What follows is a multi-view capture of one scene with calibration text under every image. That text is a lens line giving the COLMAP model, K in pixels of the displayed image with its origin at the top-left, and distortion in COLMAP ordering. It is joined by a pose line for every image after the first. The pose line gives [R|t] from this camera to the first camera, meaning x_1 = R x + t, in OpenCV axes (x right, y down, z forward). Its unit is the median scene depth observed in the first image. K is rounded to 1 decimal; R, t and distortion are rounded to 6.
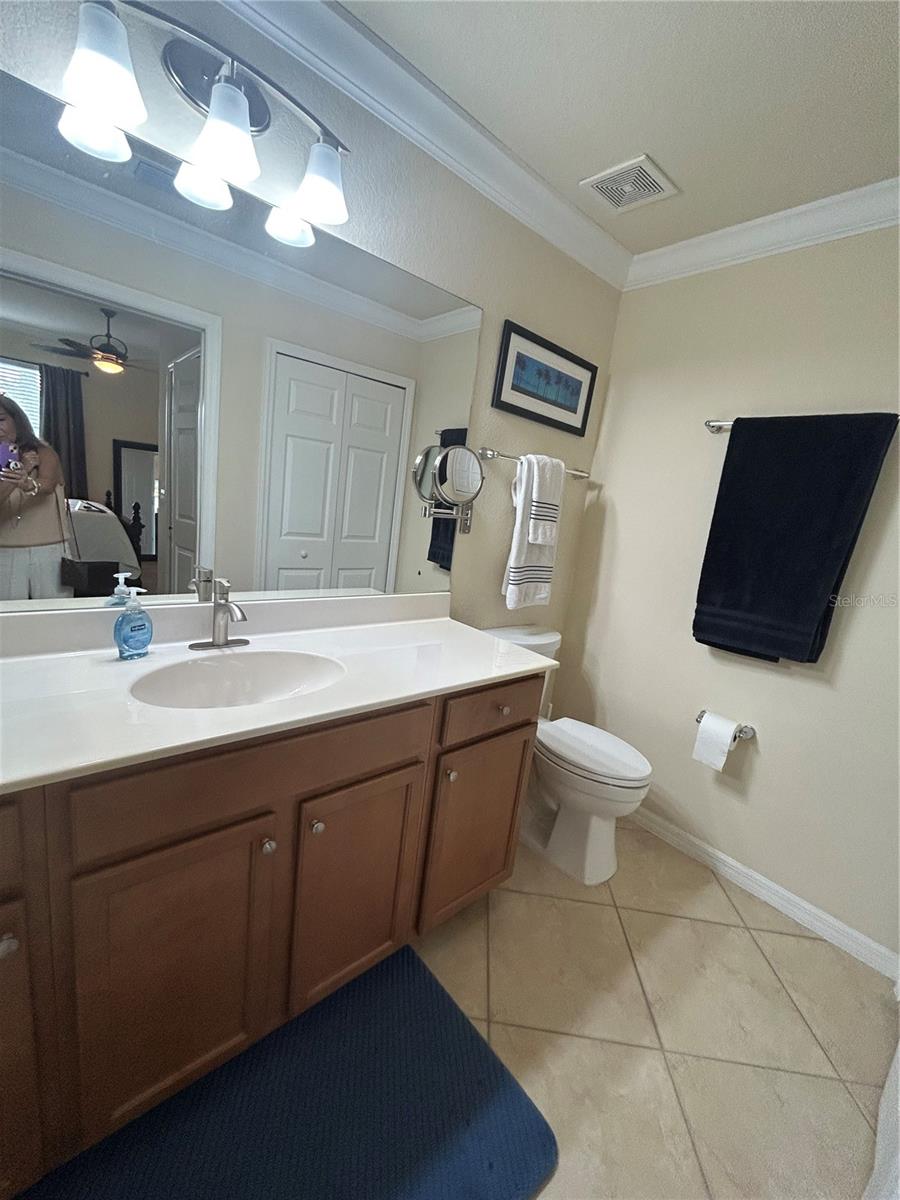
lens RADIAL K [[481.0, 0, 450.0], [0, 481.0, 600.0], [0, 0, 1]] dist [0.001013, 0.000169]
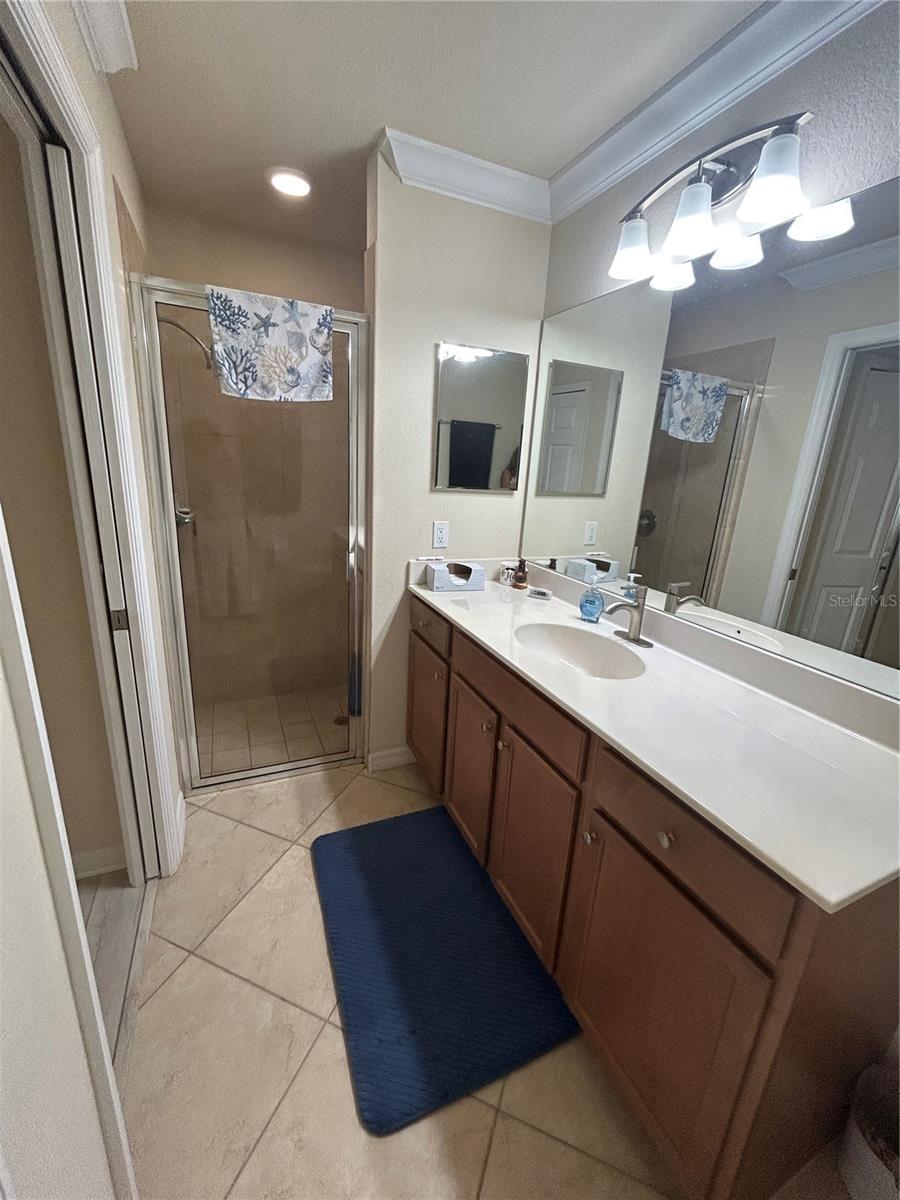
lens RADIAL K [[483.2, 0, 449.8], [0, 483.2, 597.6], [0, 0, 1]] dist [-0.004740, 0.000340]
pose [[-0.283991, 0.127102, -0.950365, 0.820867], [-0.279204, 0.937259, 0.208781, -0.133714], [0.917276, 0.324638, -0.230686, 0.848750]]
